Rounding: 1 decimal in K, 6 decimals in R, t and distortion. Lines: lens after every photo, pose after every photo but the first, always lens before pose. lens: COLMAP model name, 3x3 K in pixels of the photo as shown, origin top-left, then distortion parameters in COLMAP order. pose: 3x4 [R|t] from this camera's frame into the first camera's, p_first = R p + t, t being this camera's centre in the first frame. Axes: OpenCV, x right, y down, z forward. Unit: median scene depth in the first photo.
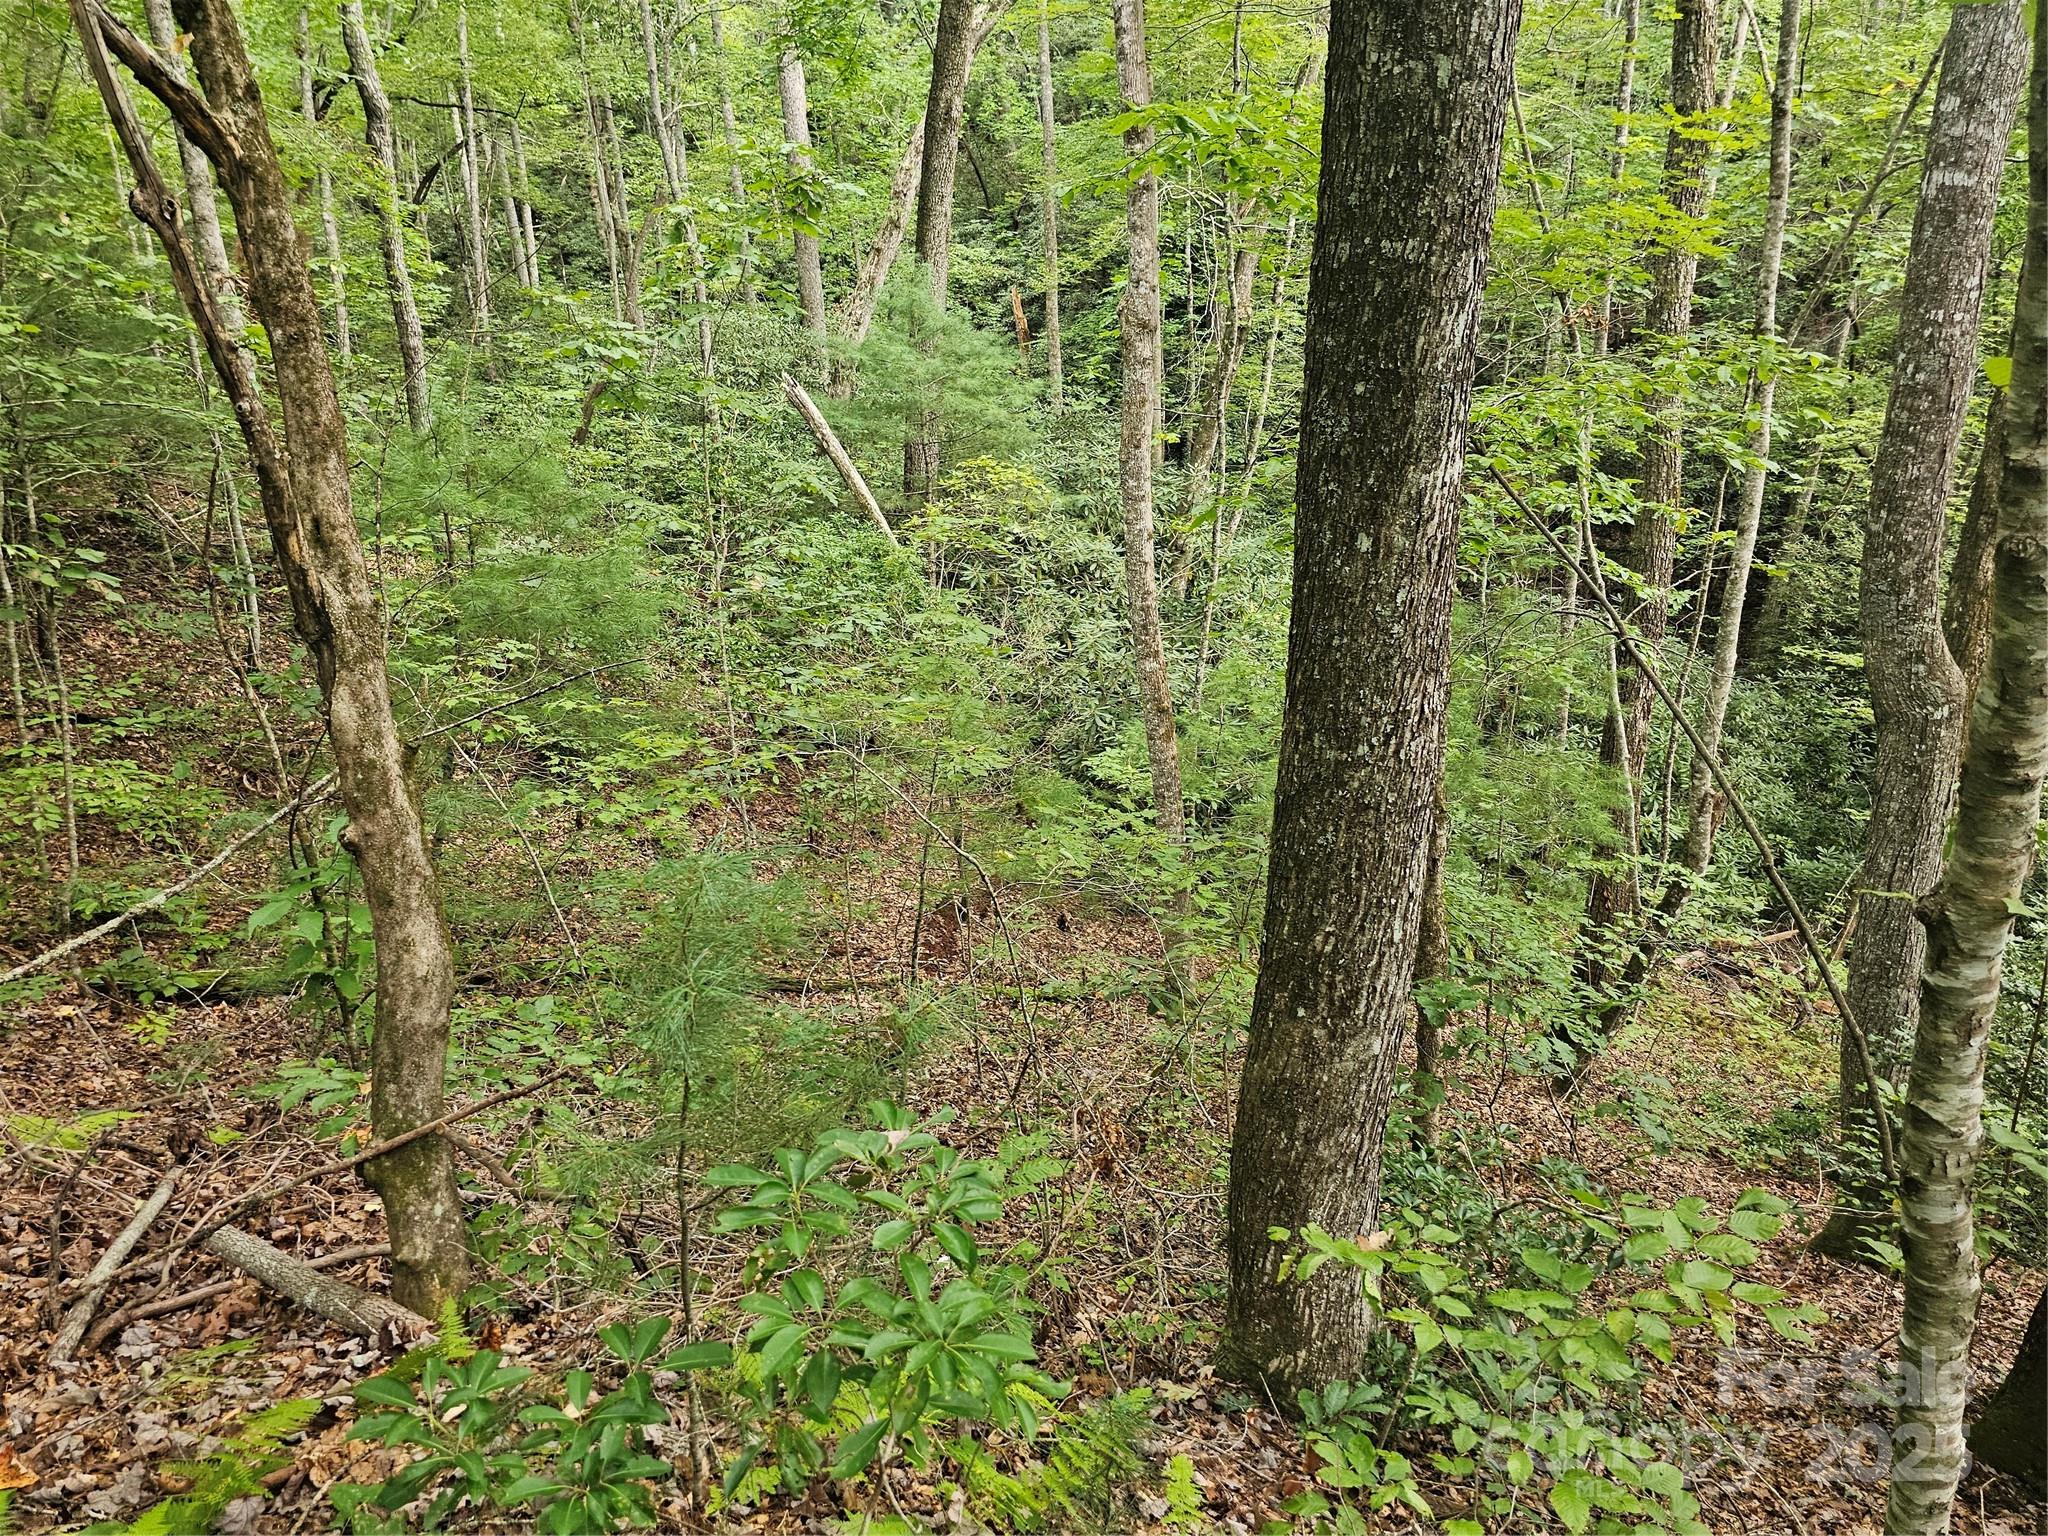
lens RADIAL K [[1370.5, 0, 1010.5], [0, 1370.5, 759.8], [0, 0, 1]] dist [0.067843, -0.065711]
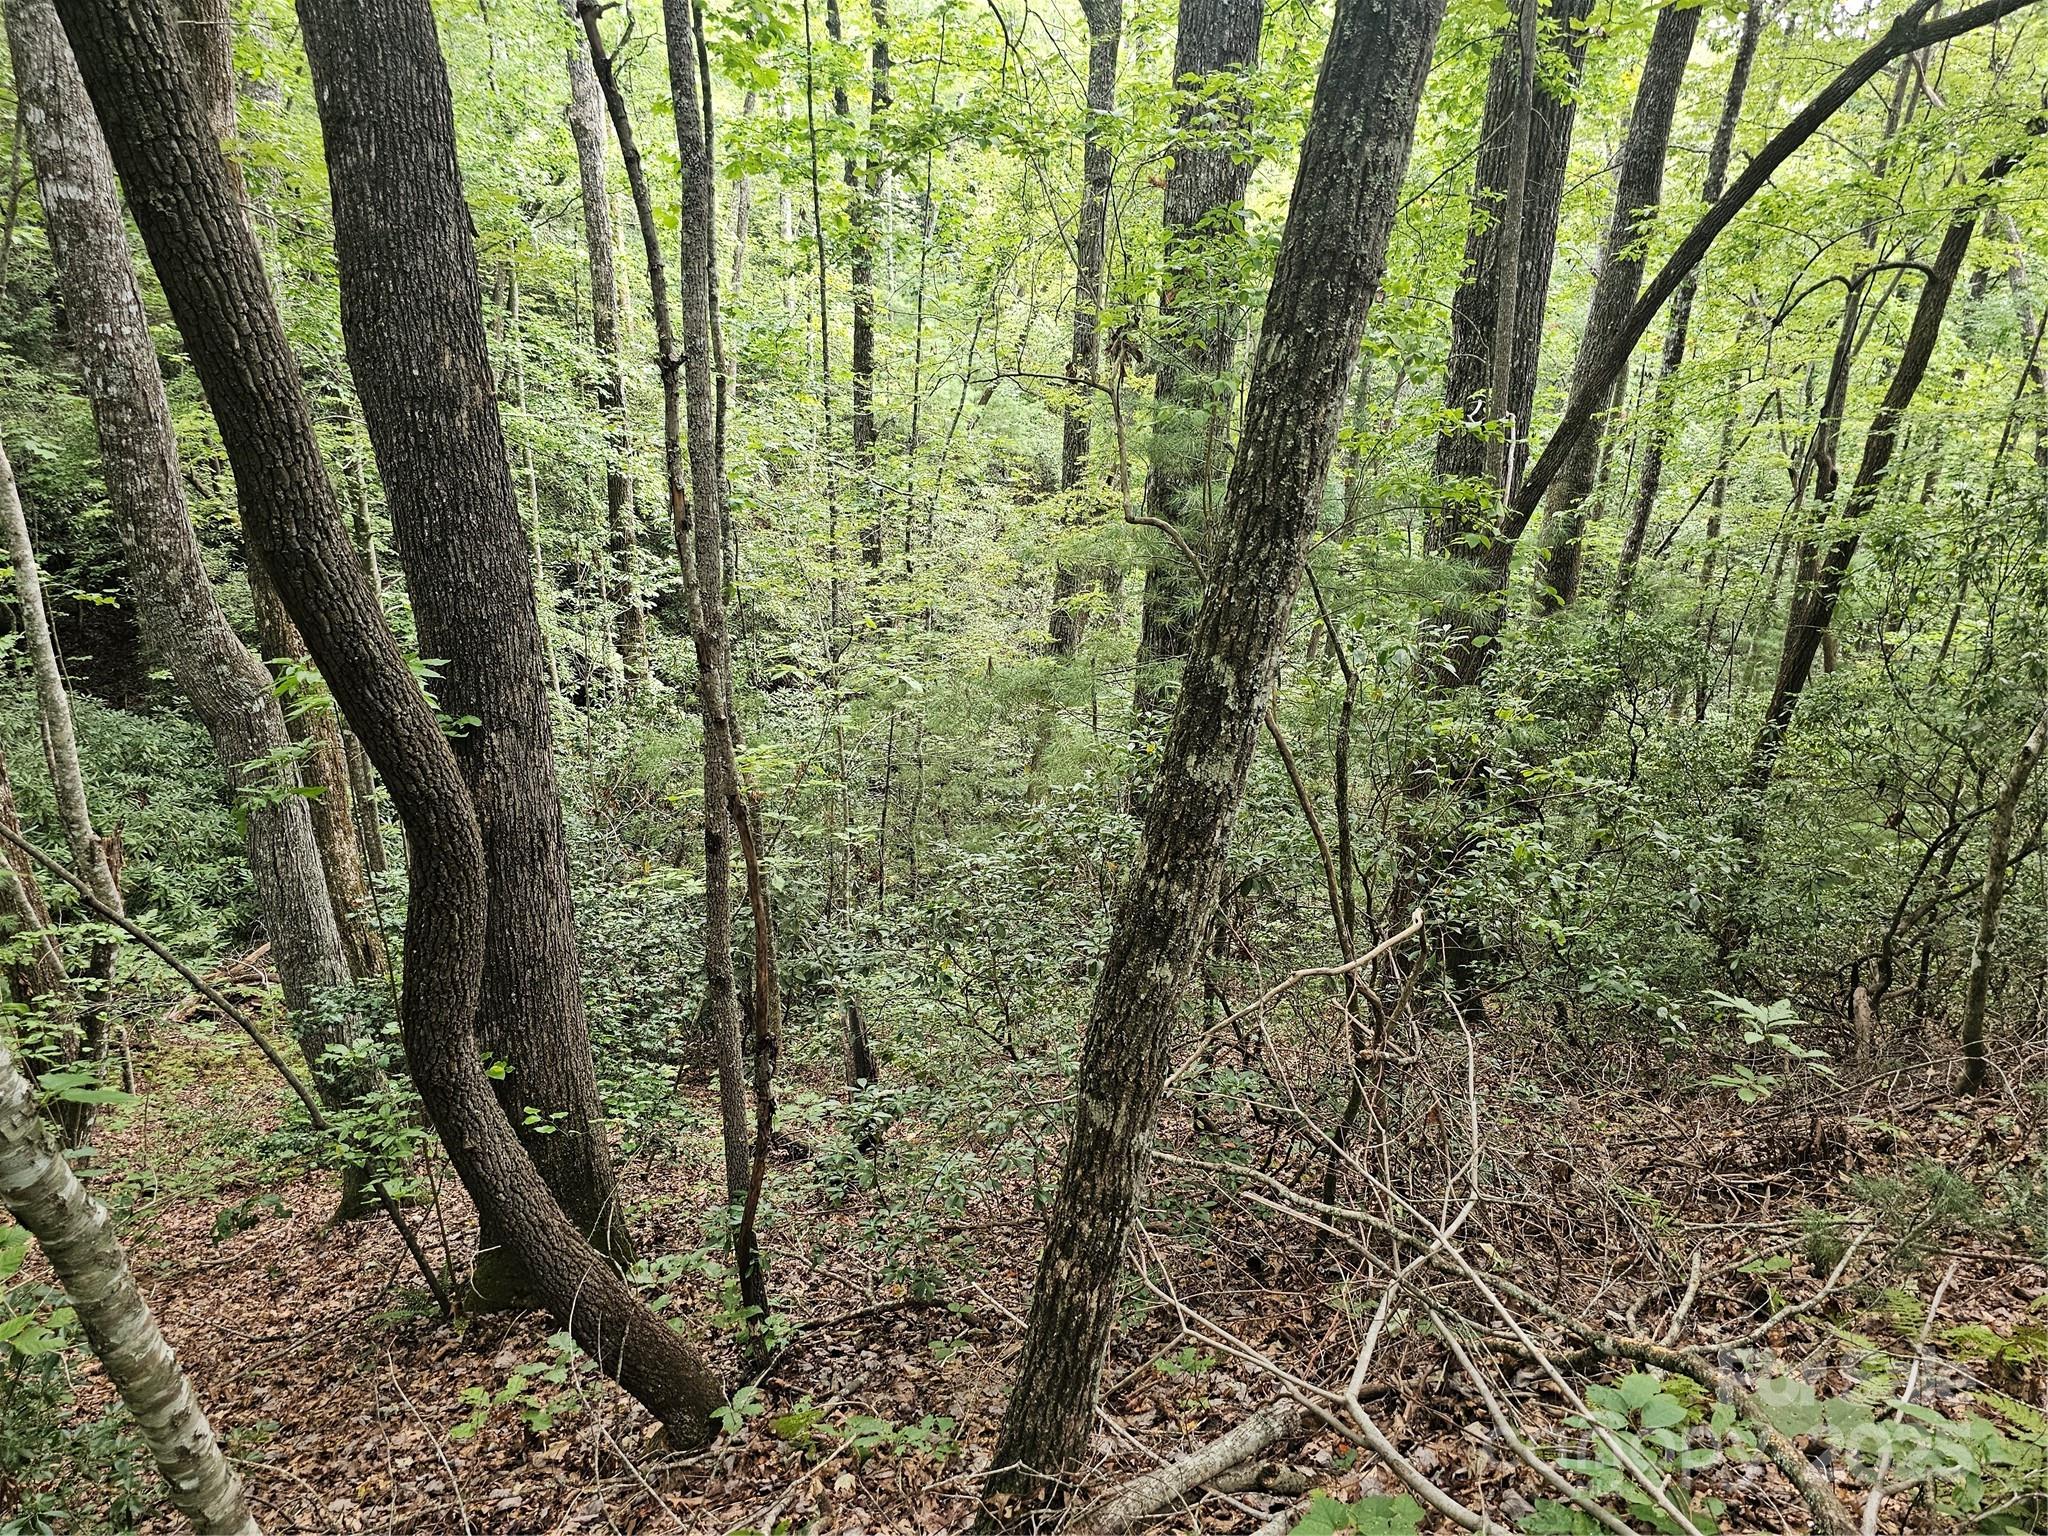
lens RADIAL K [[1370.5, 0, 1028.7], [0, 1370.5, 799.7], [0, 0, 1]] dist [0.067843, -0.065711]
pose [[0.487460, -0.278022, 0.827699, 0.055139], [0.267100, 0.949989, 0.161795, 0.020188], [-0.831288, 0.142210, 0.537342, -0.049794]]
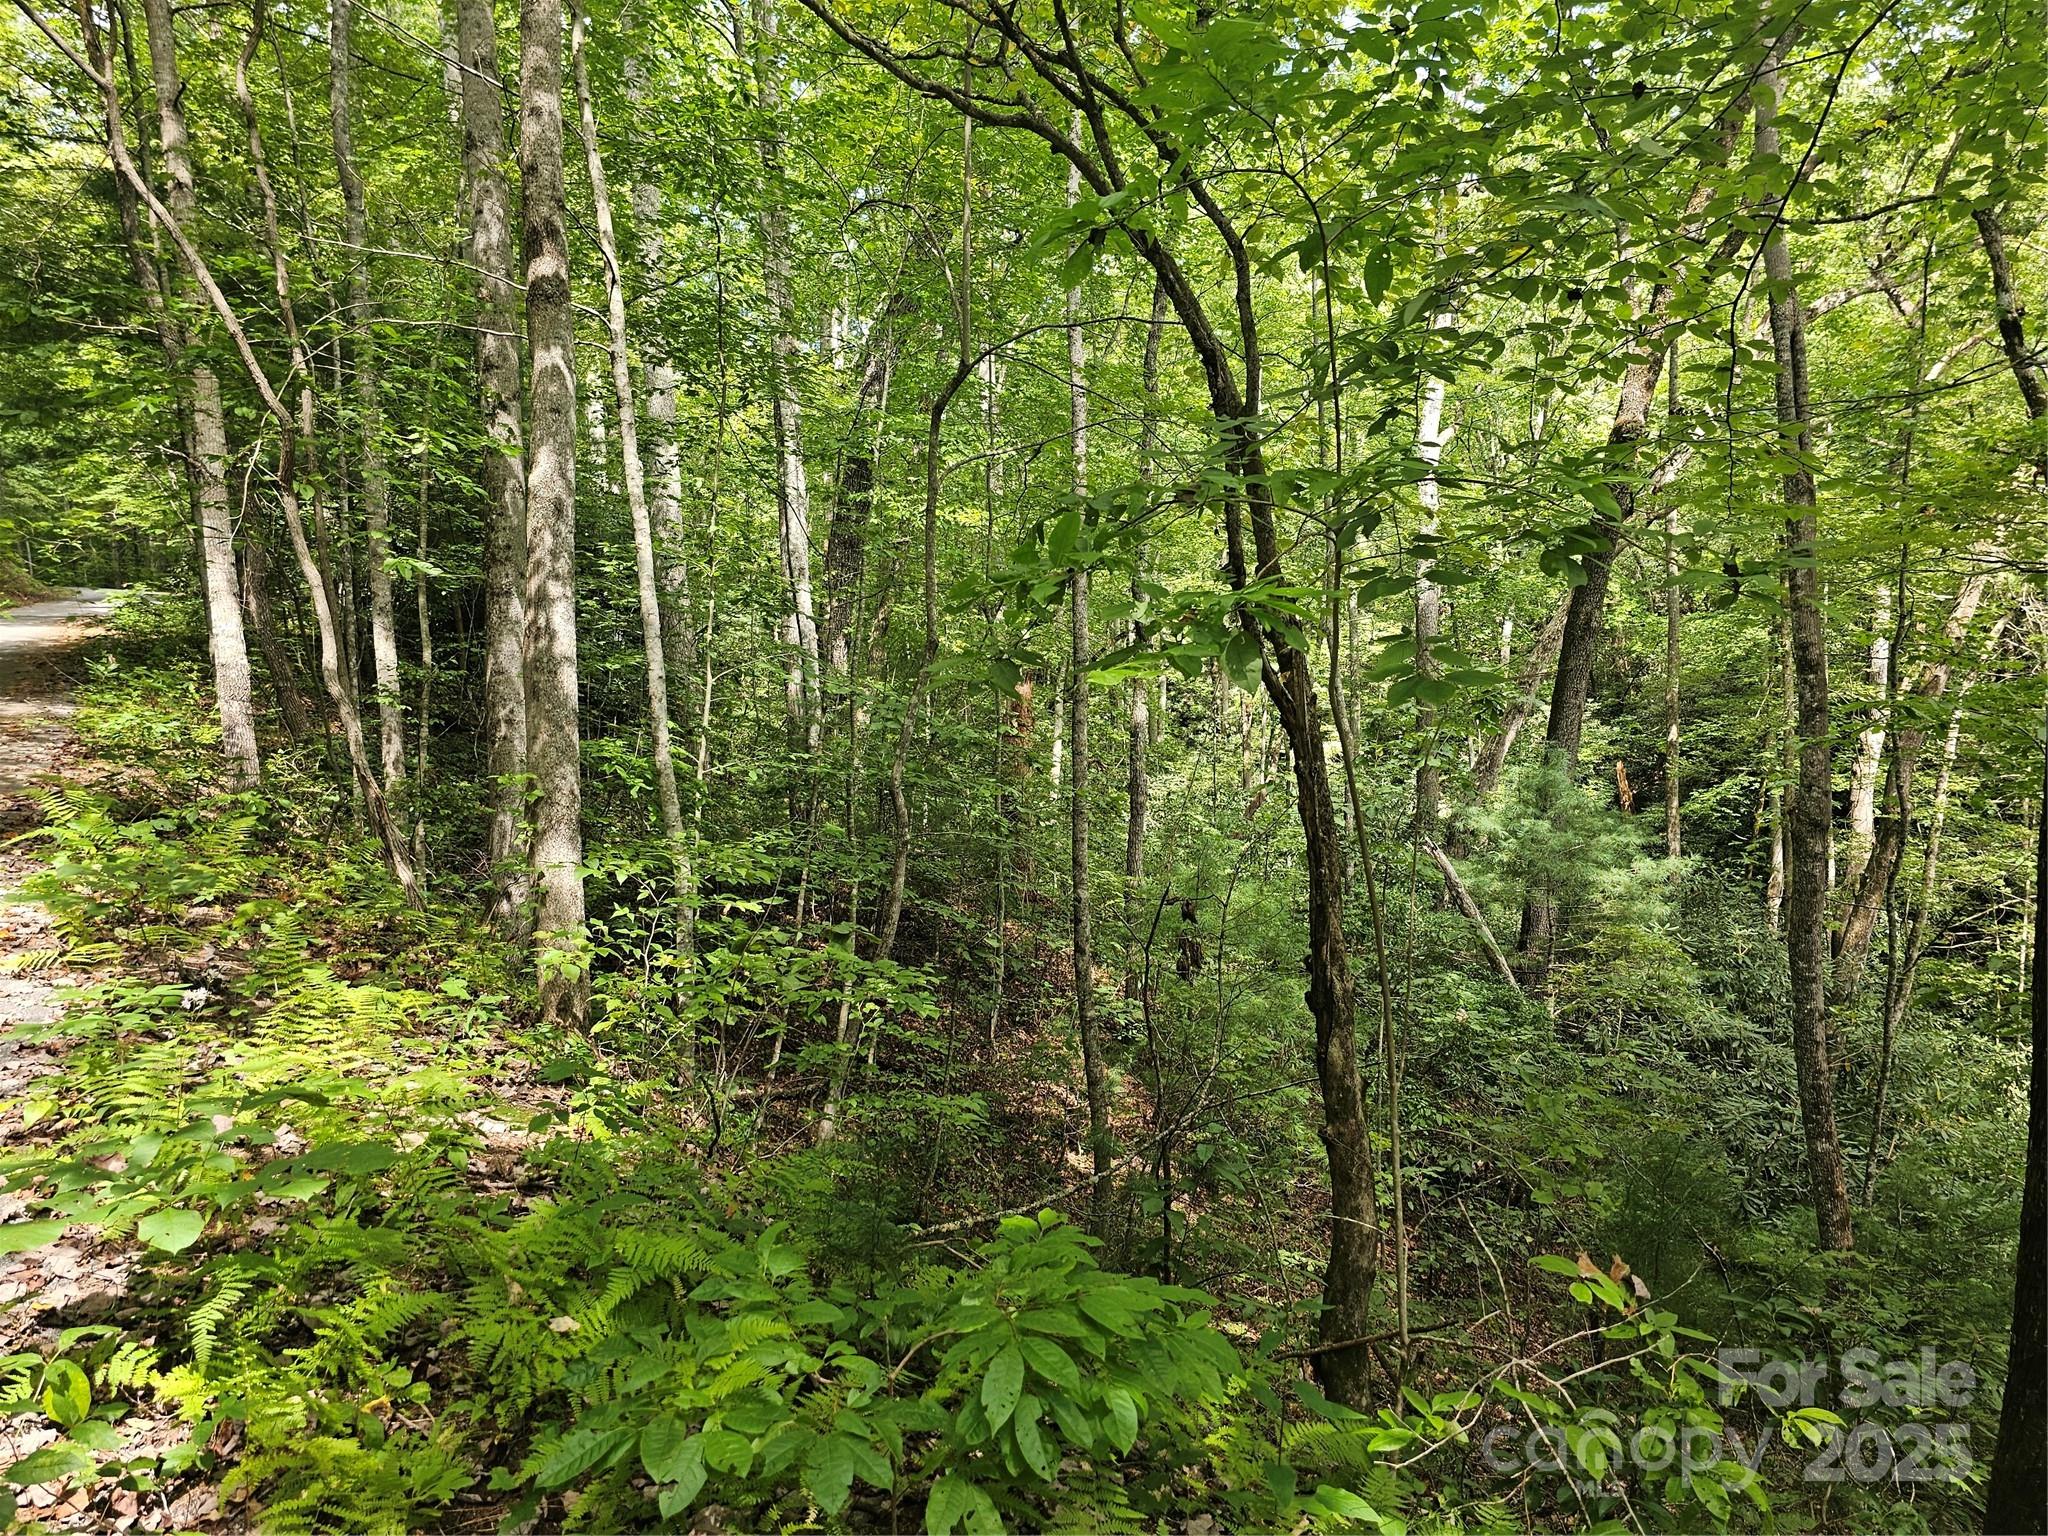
lens RADIAL K [[1370.5, 0, 1024.3], [0, 1370.5, 761.7], [0, 0, 1]] dist [0.067843, -0.065711]
pose [[0.923165, 0.043255, -0.381962, -0.094525], [-0.160081, 0.946649, -0.279697, 0.068461], [0.349485, 0.319352, 0.880837, -0.300247]]
